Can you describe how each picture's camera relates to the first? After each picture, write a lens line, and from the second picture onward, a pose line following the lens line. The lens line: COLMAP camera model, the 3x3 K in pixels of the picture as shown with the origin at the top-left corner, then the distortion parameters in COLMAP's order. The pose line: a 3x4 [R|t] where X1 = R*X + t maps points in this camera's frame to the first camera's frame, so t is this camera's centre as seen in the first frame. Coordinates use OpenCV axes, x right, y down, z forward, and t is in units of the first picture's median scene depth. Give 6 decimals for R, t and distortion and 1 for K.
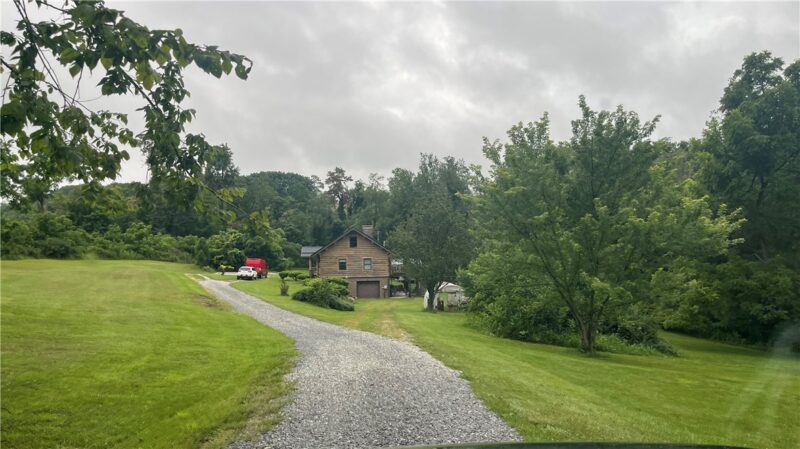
lens RADIAL K [[592.6, 0, 397.8], [0, 592.6, 221.0], [0, 0, 1]] dist [0.007237, -0.003814]
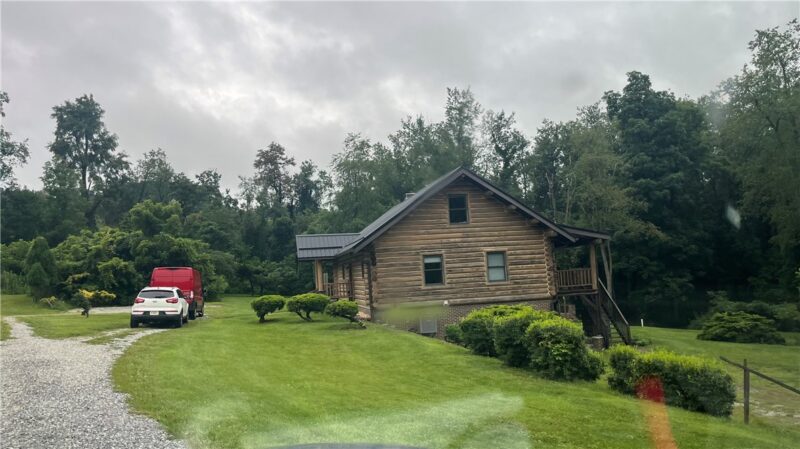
lens RADIAL K [[592.6, 0, 403.9], [0, 592.6, 229.9], [0, 0, 1]] dist [0.007237, -0.003814]
pose [[0.980239, -0.025980, 0.196101, -0.163491], [0.031159, 0.999241, -0.023373, 0.050458], [-0.195345, 0.029021, 0.980305, 0.569386]]
